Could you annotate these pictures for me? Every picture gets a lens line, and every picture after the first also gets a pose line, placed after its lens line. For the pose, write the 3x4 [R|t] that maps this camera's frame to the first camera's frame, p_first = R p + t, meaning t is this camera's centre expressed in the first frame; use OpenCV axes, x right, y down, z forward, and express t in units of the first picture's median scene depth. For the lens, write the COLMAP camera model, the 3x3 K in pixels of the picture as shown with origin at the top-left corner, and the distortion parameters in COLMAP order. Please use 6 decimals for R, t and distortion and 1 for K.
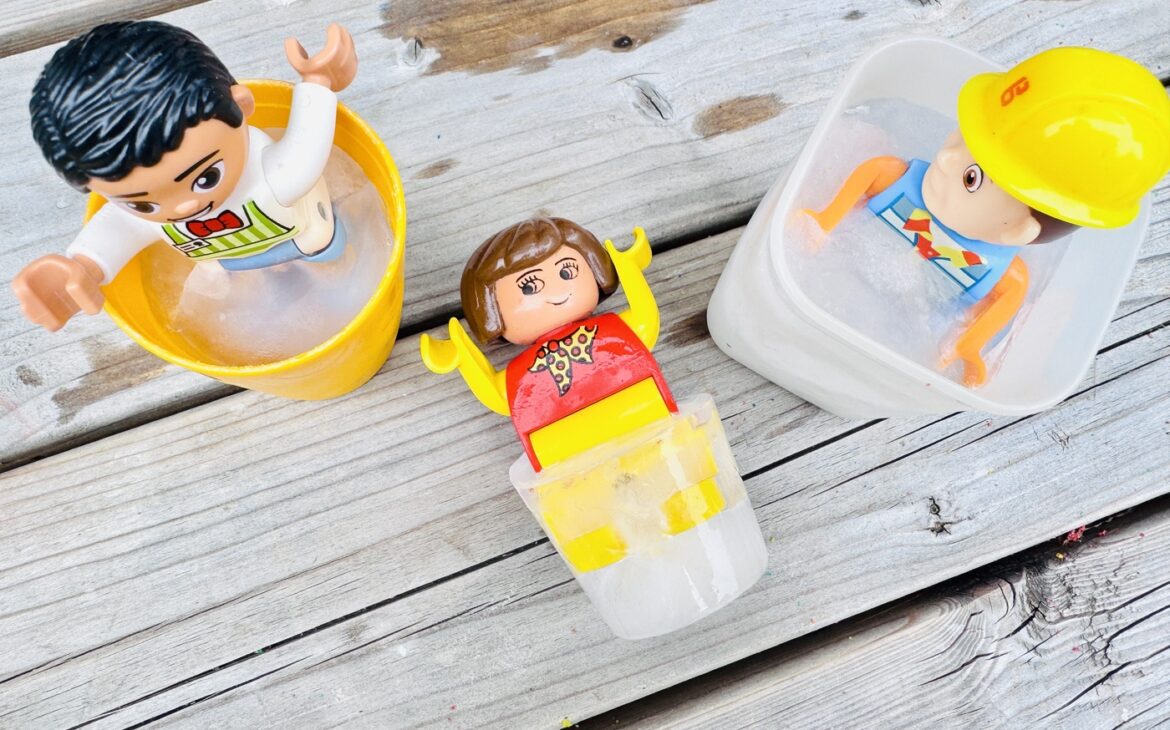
lens RADIAL K [[1072.1, 0, 585.0], [0, 1072.1, 365.0], [0, 0, 1]] dist [-0.004353, -0.004444]
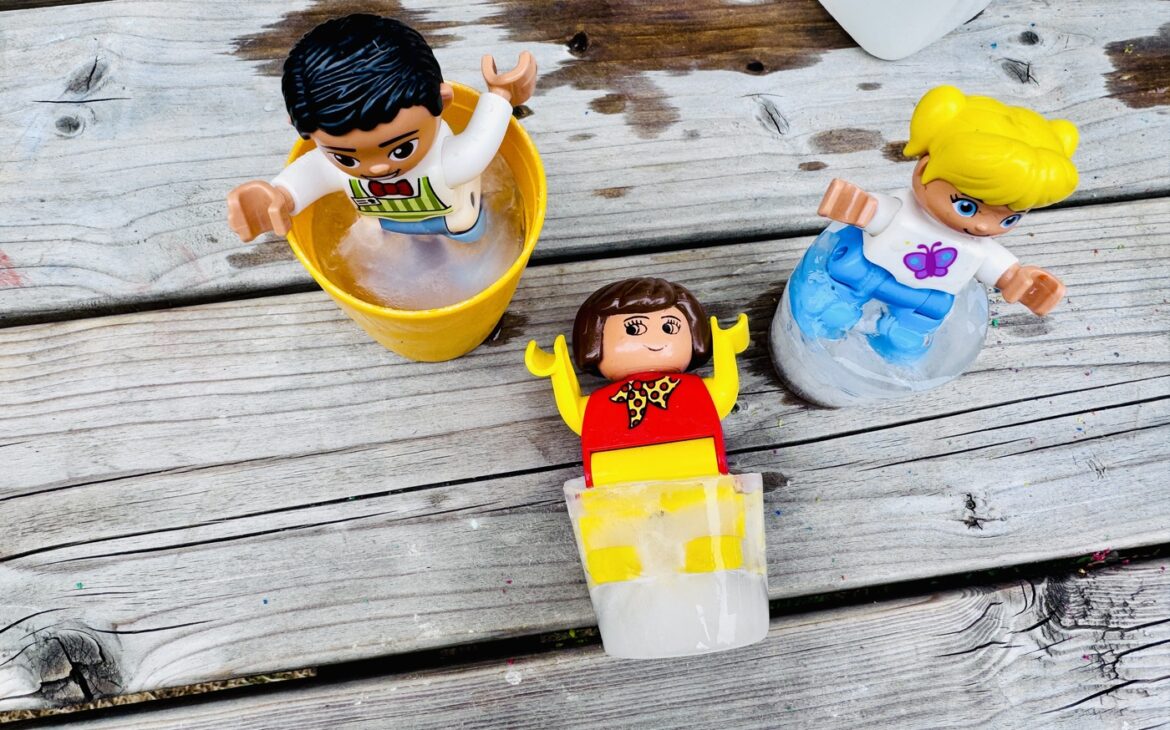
lens RADIAL K [[1072.1, 0, 585.0], [0, 1072.1, 365.0], [0, 0, 1]] dist [-0.004353, -0.004444]
pose [[0.981263, 0.176189, -0.077982, 0.001579], [-0.185060, 0.974496, -0.126924, 0.209274], [0.053631, 0.138977, 0.988842, -0.119363]]
